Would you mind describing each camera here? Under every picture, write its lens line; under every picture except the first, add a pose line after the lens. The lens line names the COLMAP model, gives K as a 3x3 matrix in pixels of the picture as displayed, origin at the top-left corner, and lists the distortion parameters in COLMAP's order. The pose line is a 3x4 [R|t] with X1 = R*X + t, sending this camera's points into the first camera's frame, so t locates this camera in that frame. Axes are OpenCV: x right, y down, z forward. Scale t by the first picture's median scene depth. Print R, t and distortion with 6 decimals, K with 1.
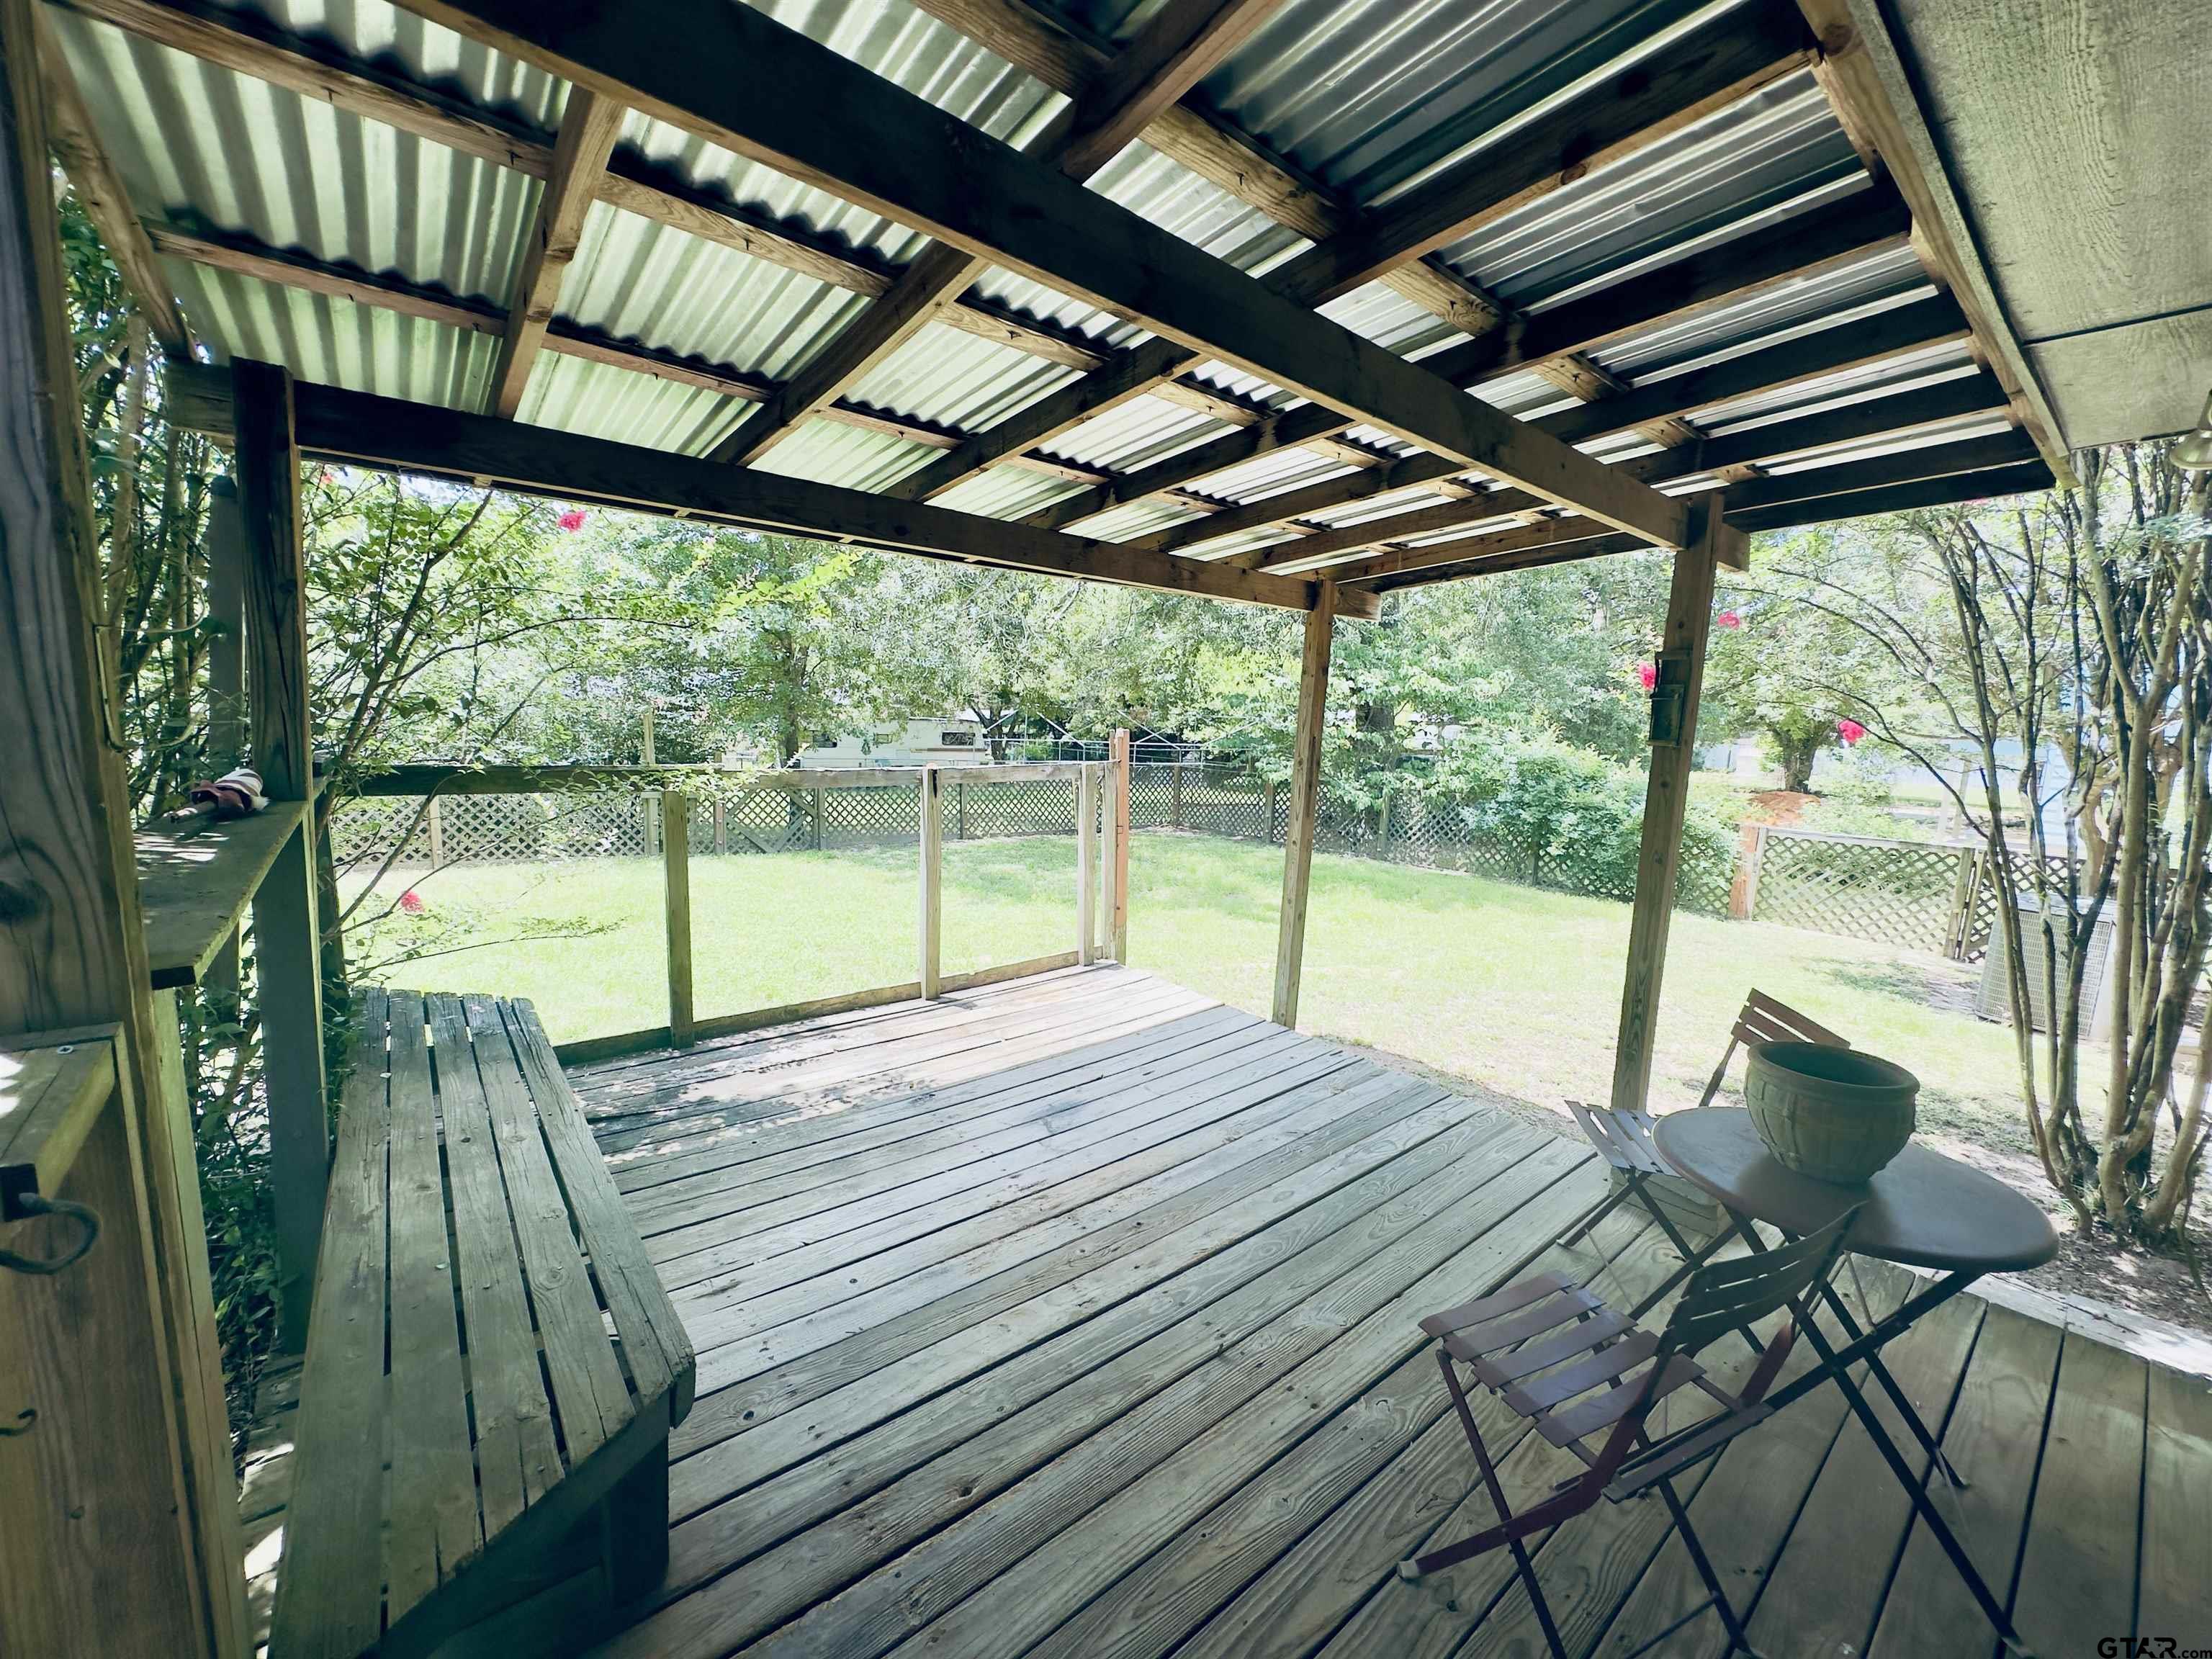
lens RADIAL K [[886.5, 0, 1102.0], [0, 886.5, 831.3], [0, 0, 1]] dist [-0.000255, 0.000193]
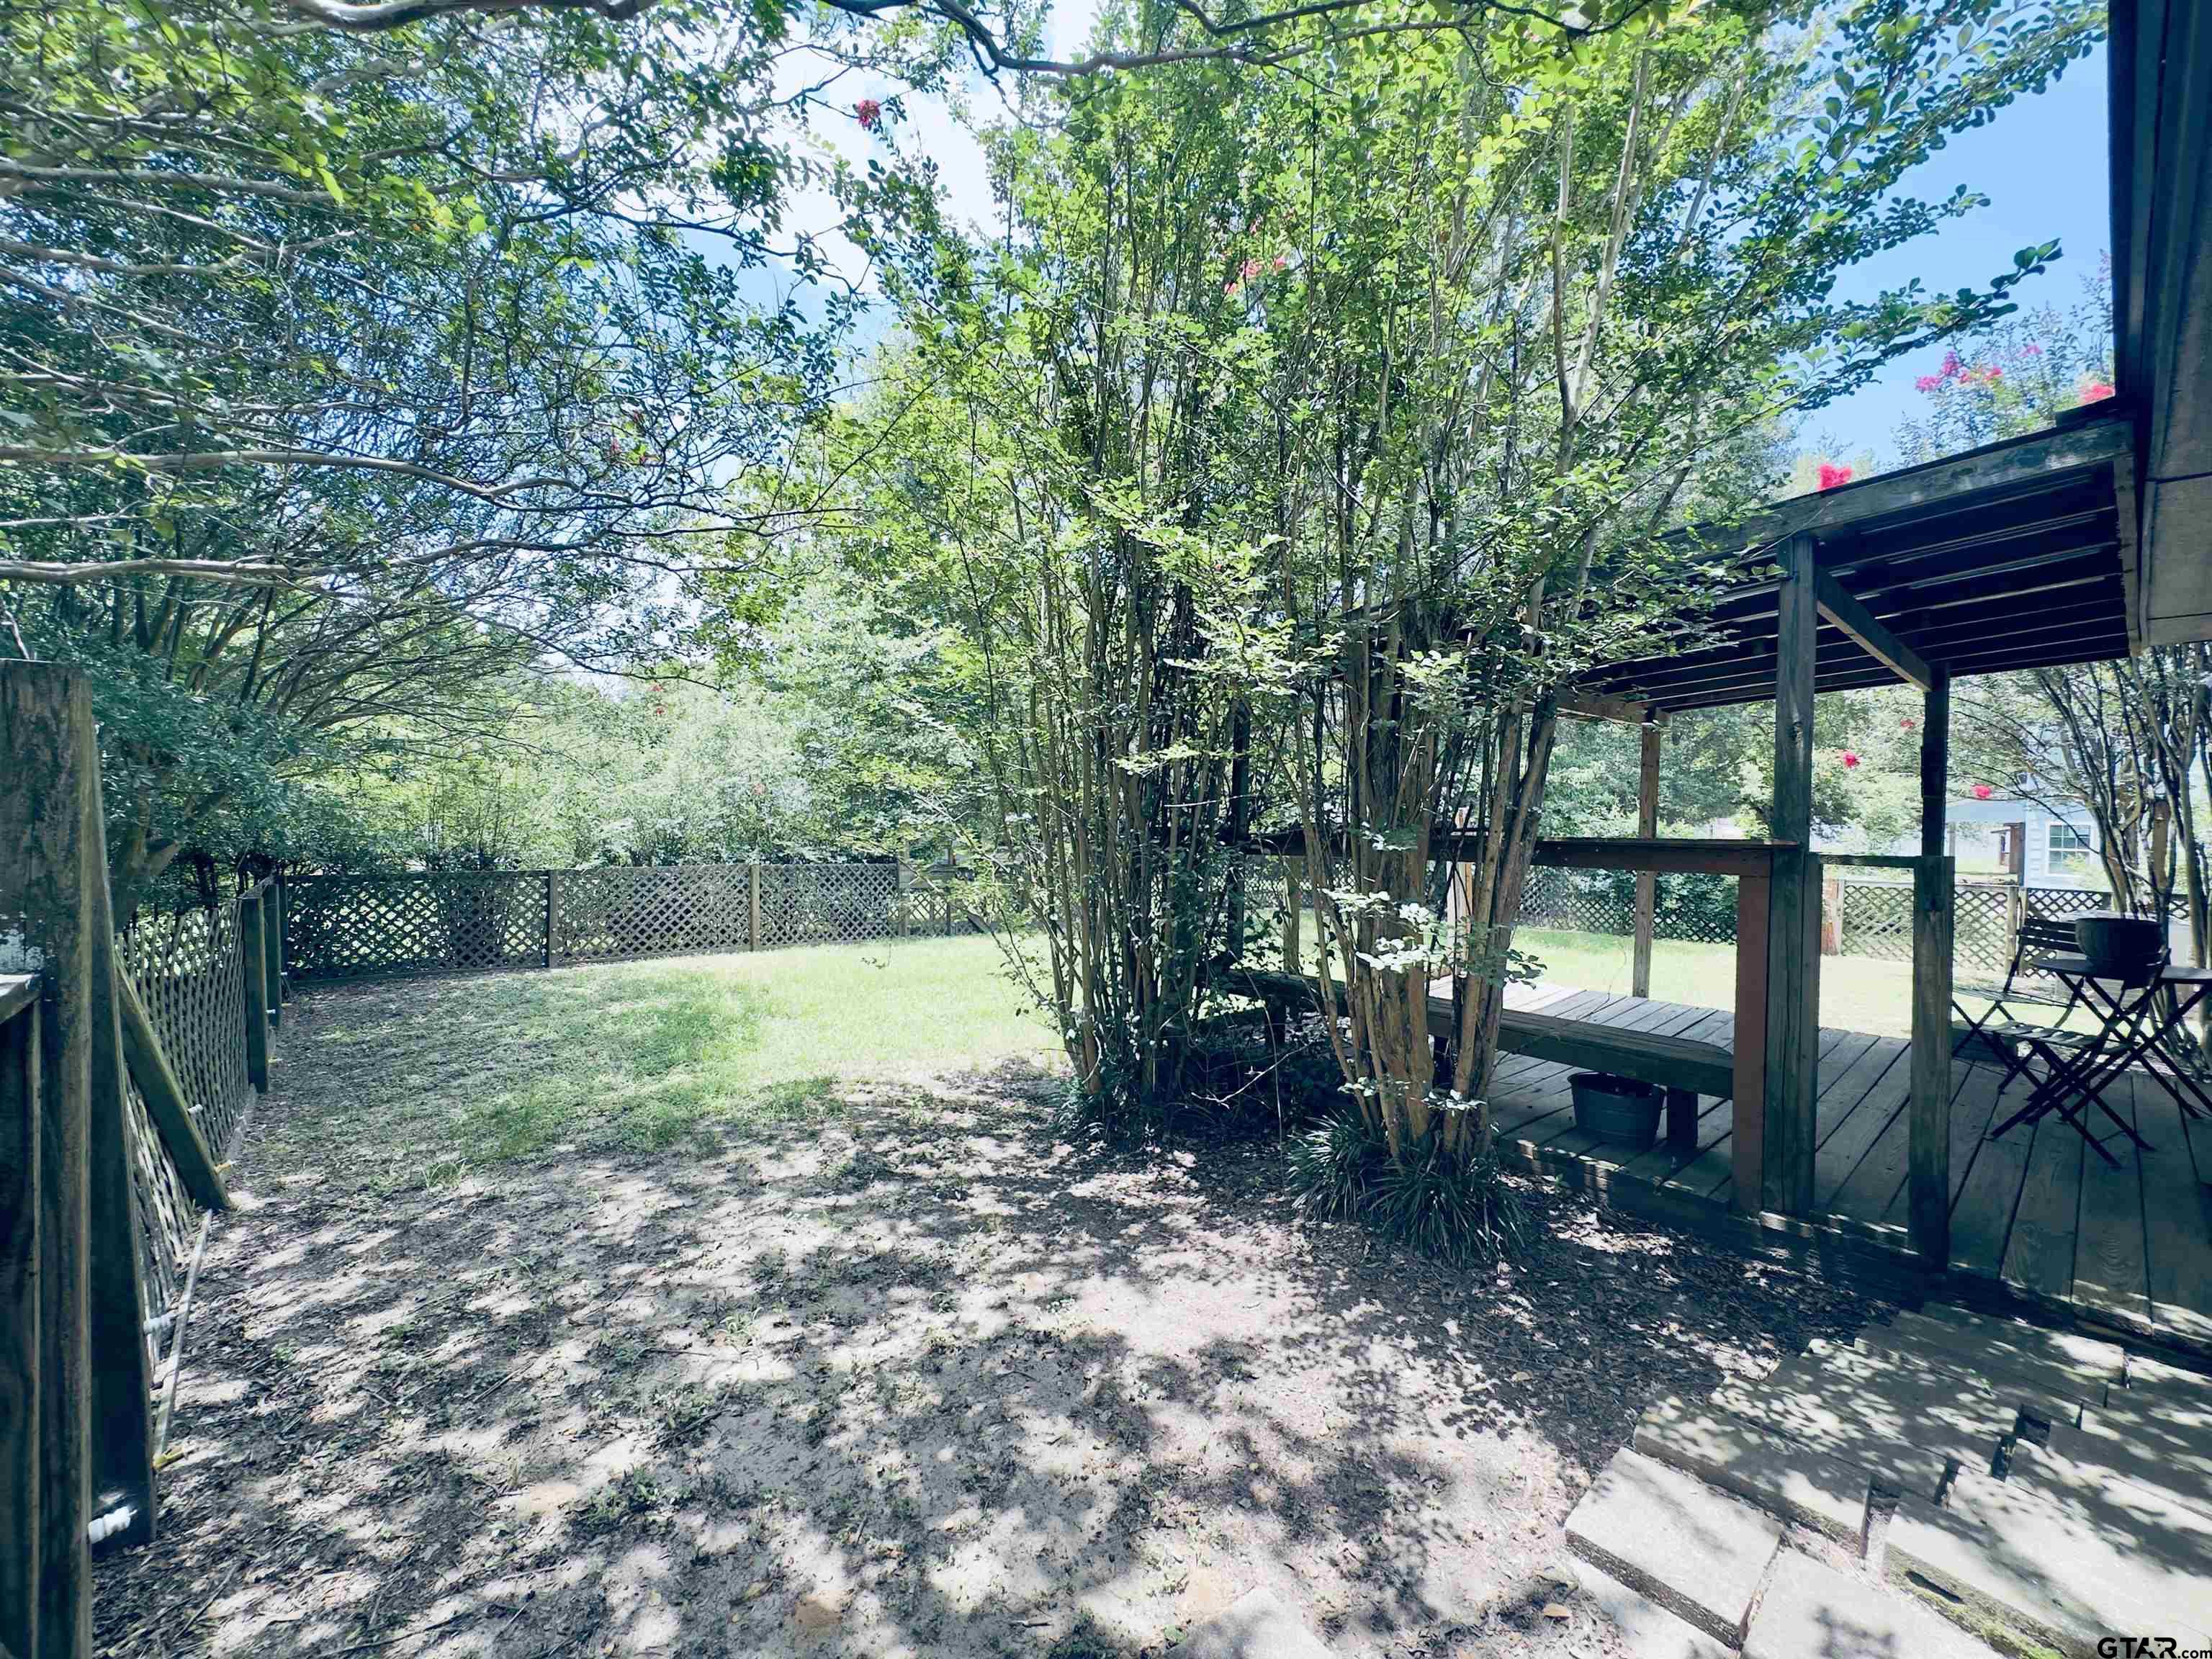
lens RADIAL K [[886.5, 0, 1102.0], [0, 886.5, 831.3], [0, 0, 1]] dist [-0.000255, 0.000193]
pose [[0.999133, -0.032309, 0.026247, -0.351216], [0.035074, 0.992999, -0.112798, 0.036709], [-0.022419, 0.113621, 0.993271, -0.237993]]
